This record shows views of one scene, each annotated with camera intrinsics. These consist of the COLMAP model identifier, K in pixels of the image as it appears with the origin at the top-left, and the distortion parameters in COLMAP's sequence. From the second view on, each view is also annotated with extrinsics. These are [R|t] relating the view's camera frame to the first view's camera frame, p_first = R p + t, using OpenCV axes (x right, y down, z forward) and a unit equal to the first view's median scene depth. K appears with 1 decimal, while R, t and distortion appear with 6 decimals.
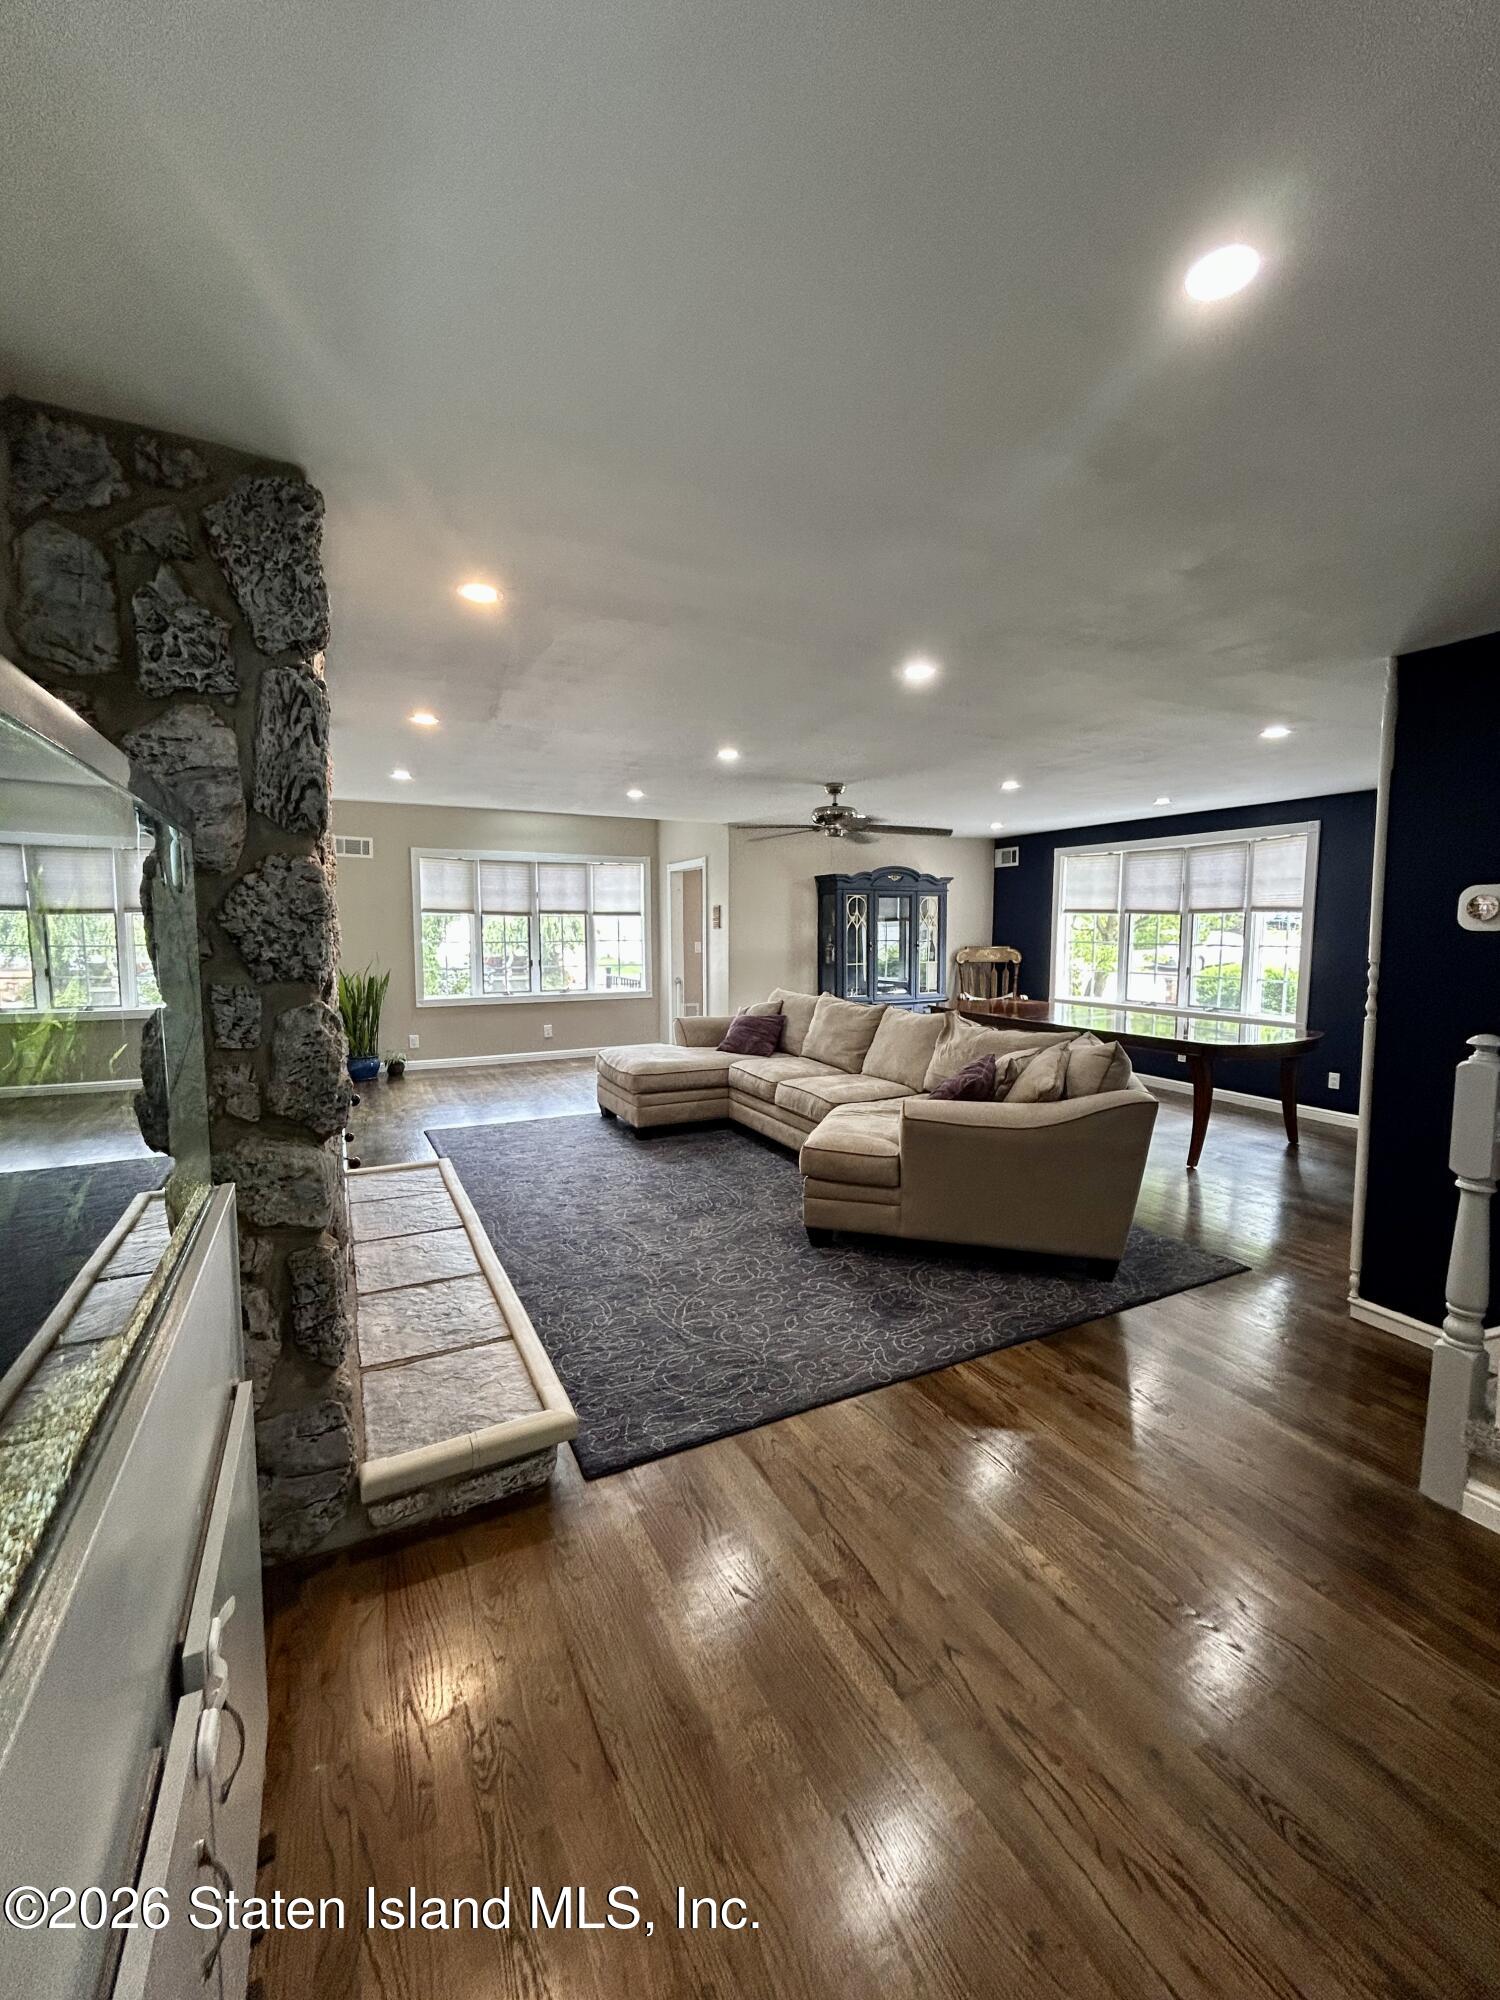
lens RADIAL K [[814.2, 0, 752.2], [0, 814.2, 996.5], [0, 0, 1]] dist [-0.000659, 0.000588]
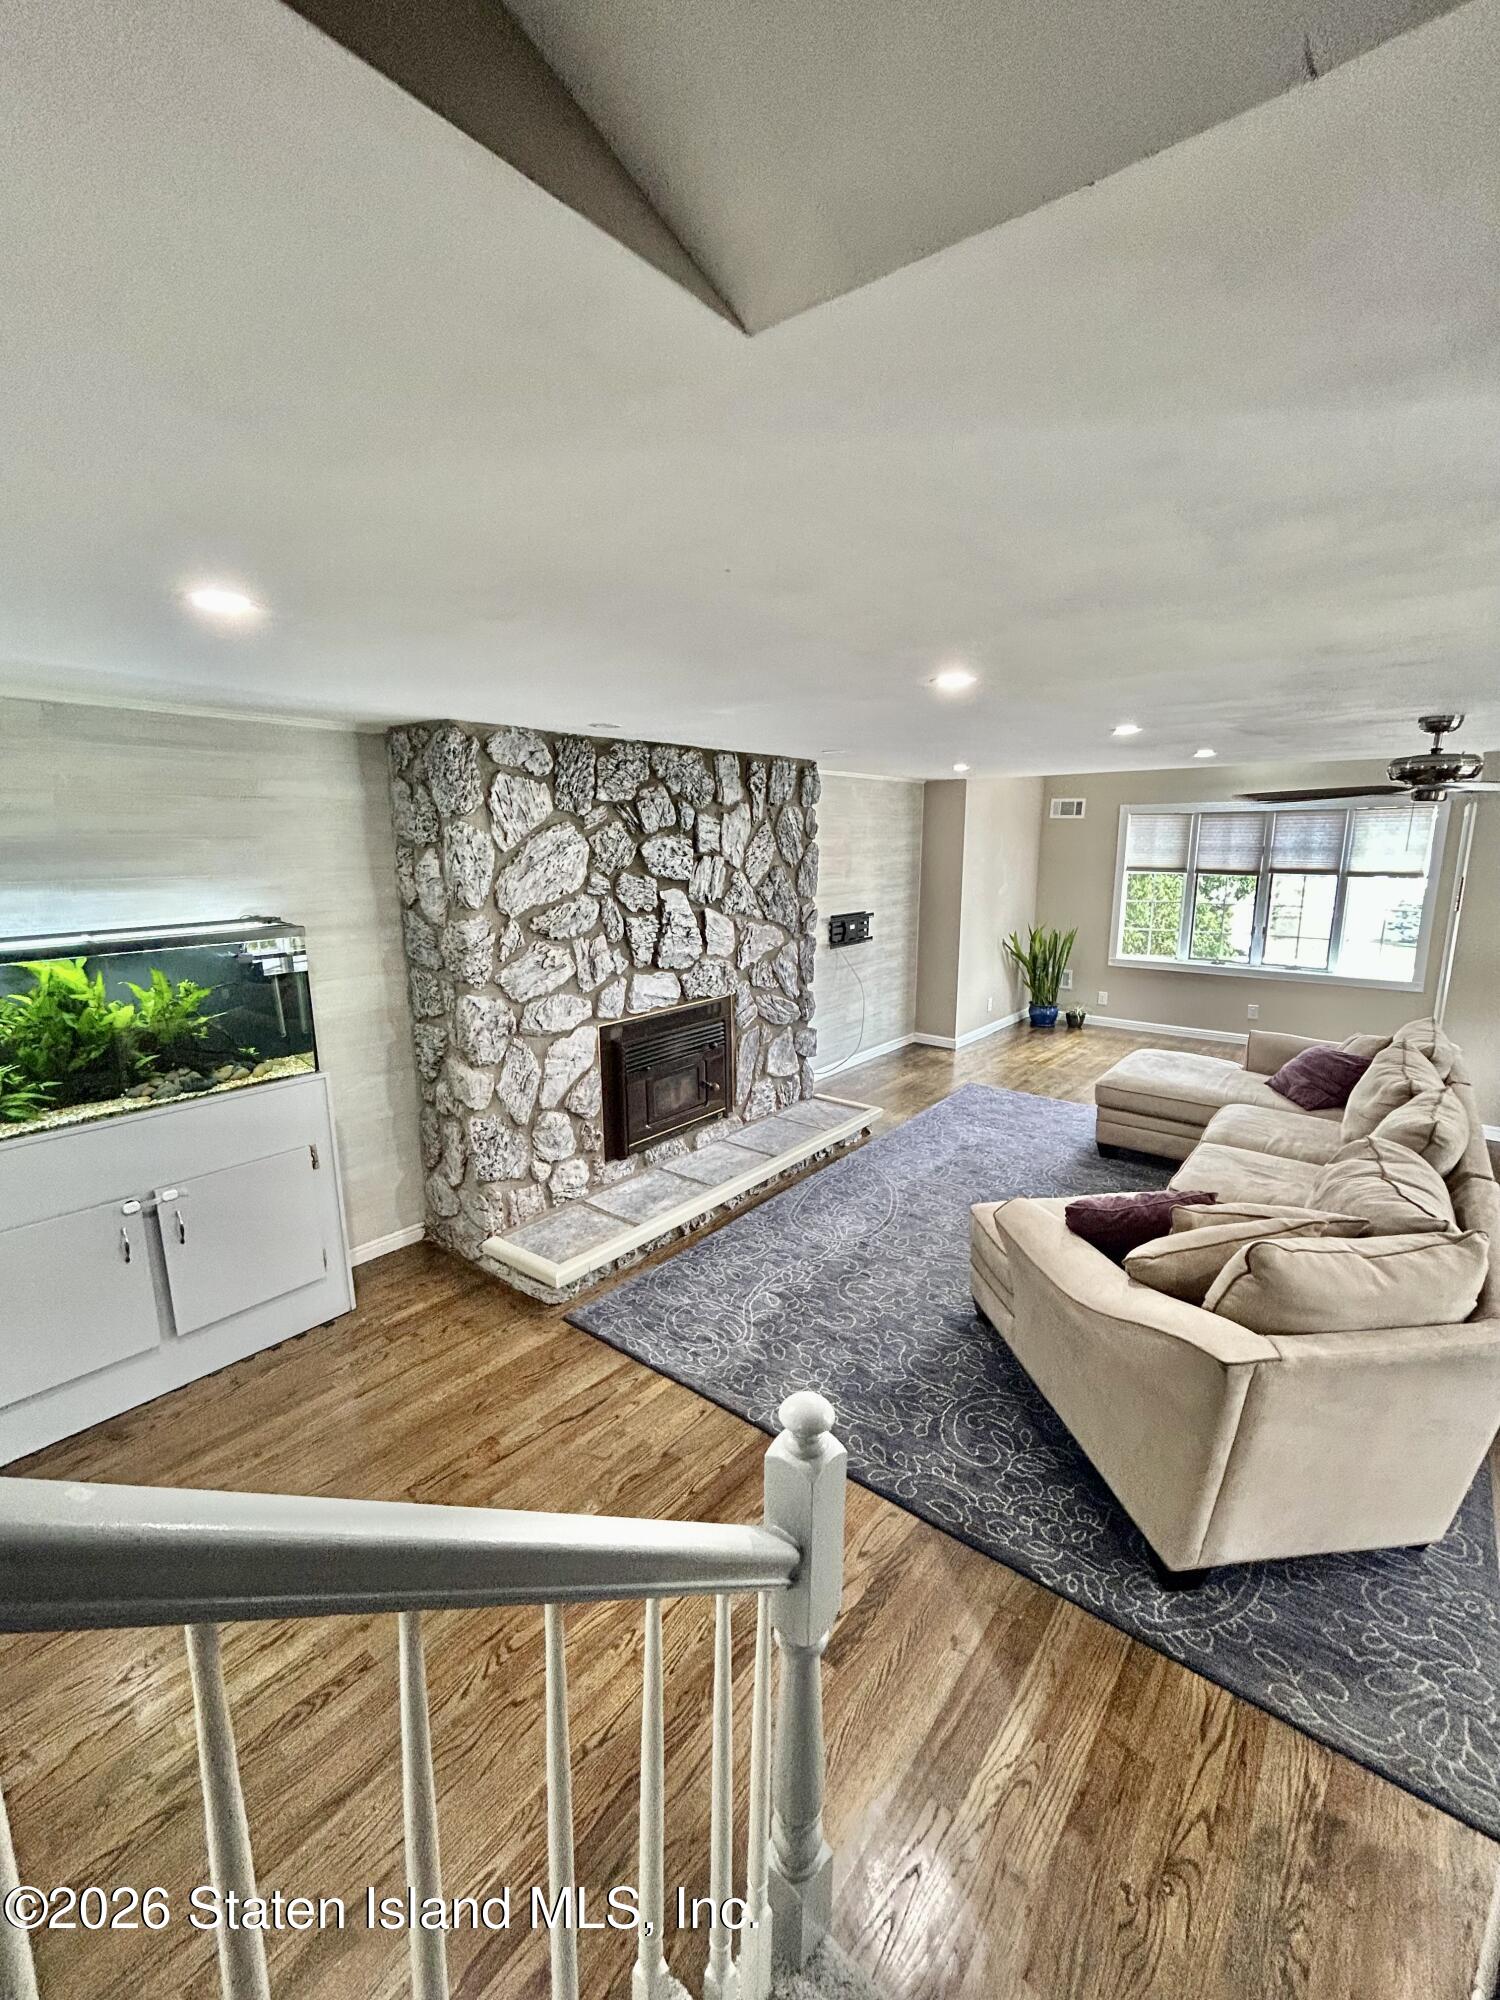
lens RADIAL K [[814.2, 0, 752.2], [0, 814.2, 996.5], [0, 0, 1]] dist [-0.000659, 0.000588]
pose [[0.404083, 0.171429, -0.898515, 0.365968], [-0.071067, 0.985196, 0.156007, -0.083937], [0.911957, 0.000815, 0.410284, 0.203274]]
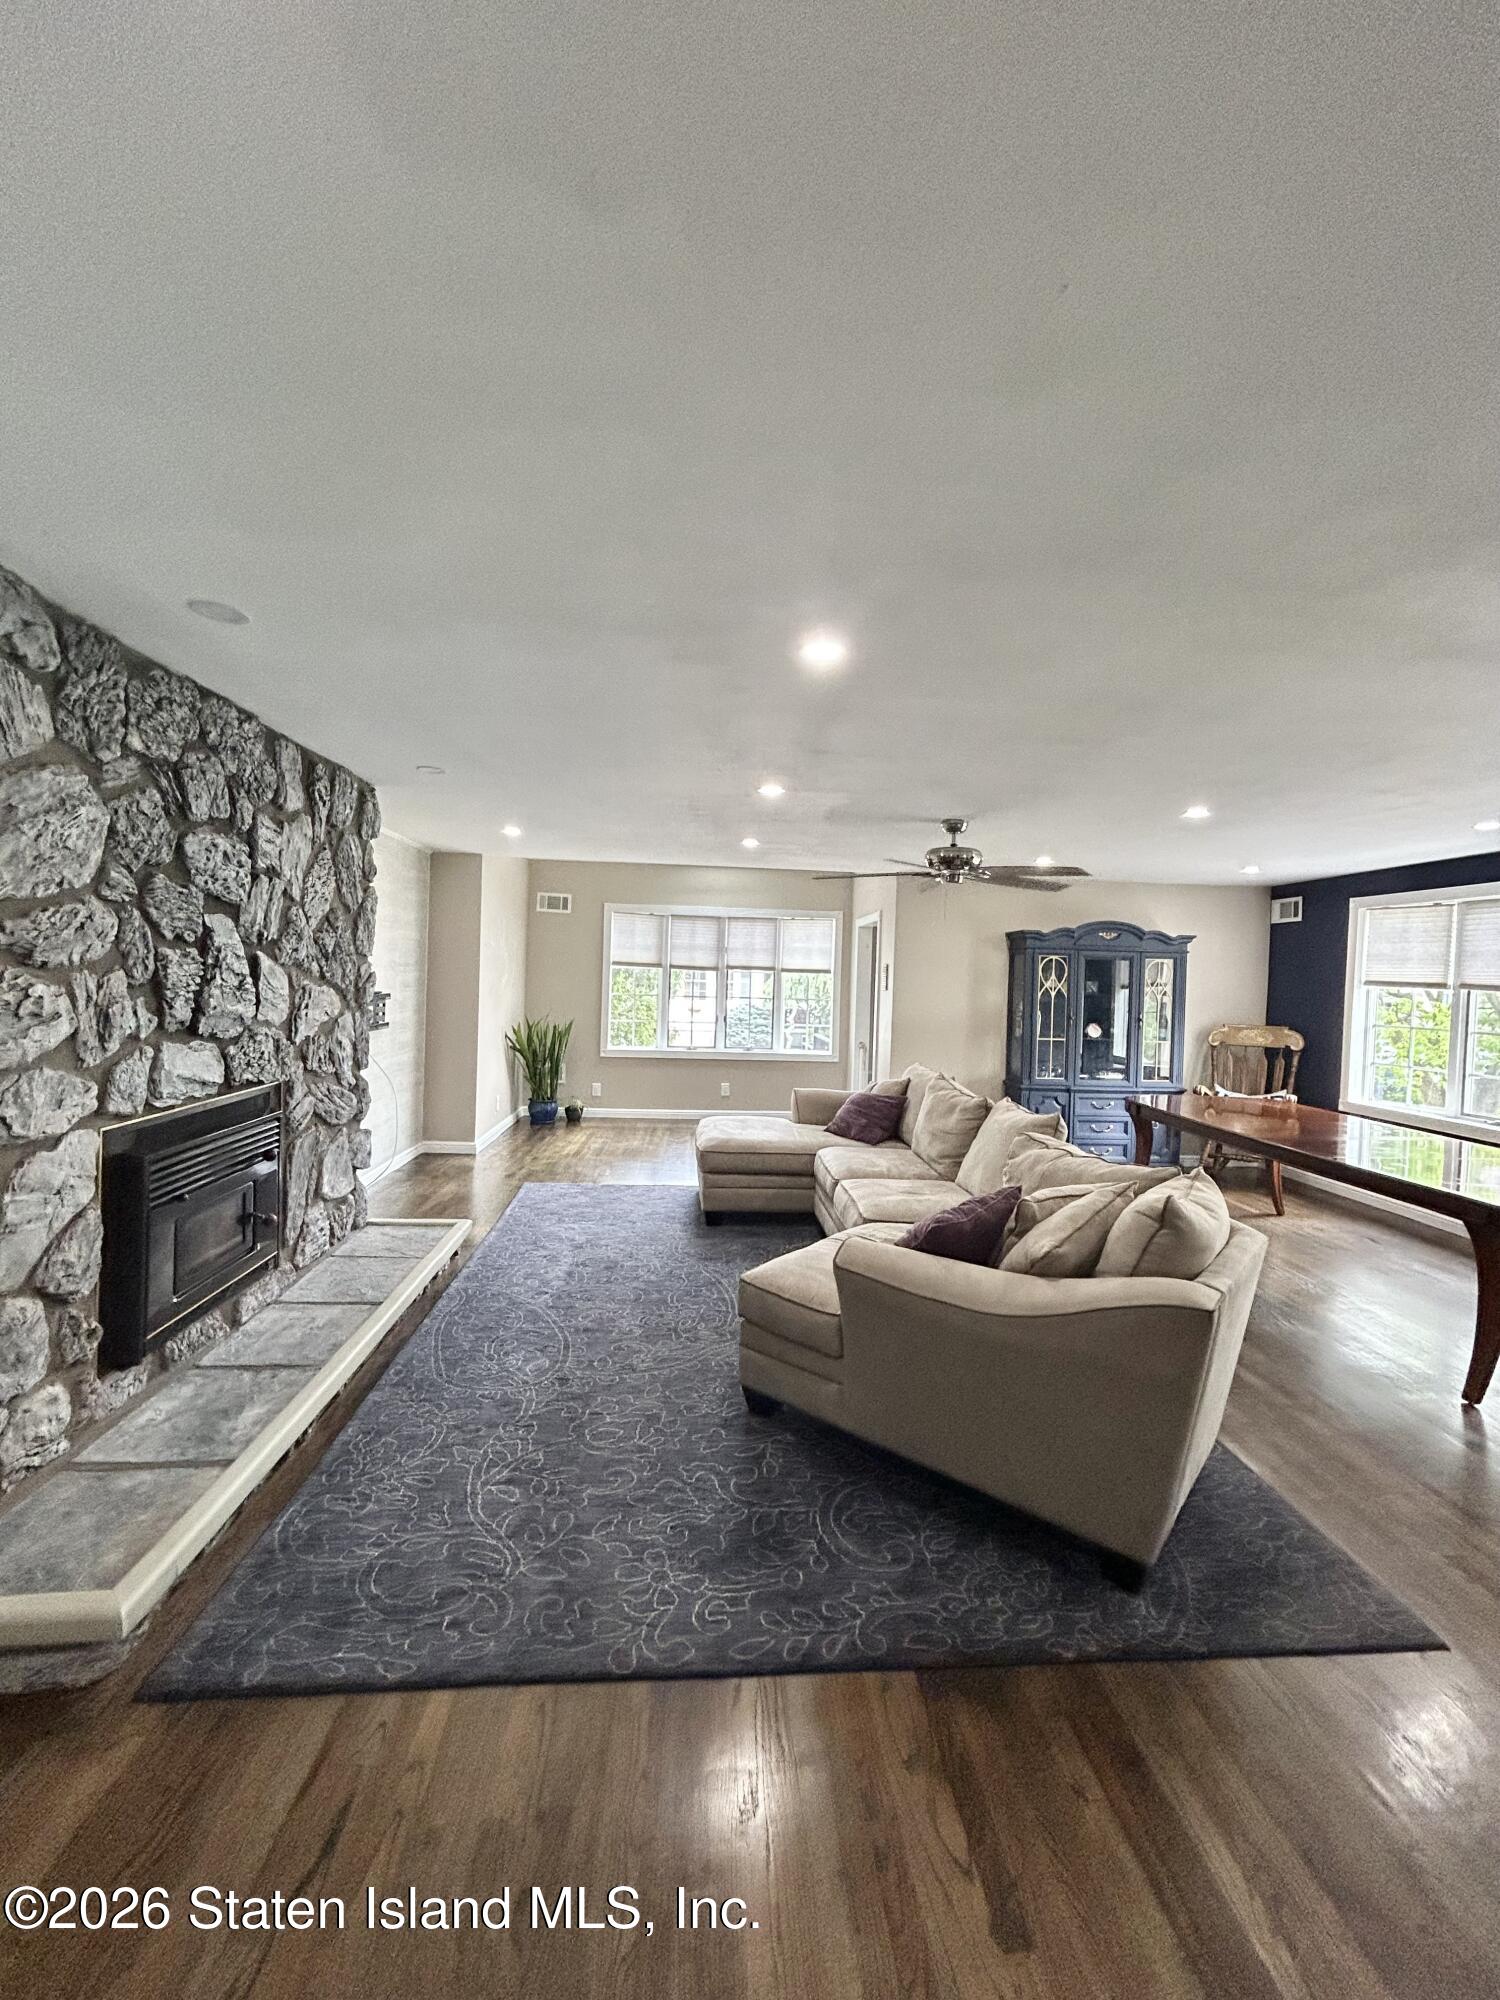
lens RADIAL K [[814.2, 0, 752.2], [0, 814.2, 996.5], [0, 0, 1]] dist [-0.000659, 0.000588]
pose [[0.921385, 0.037819, -0.386806, 0.180112], [-0.064312, 0.996370, -0.055776, -0.019411], [0.383292, 0.076267, 0.920473, 0.135990]]
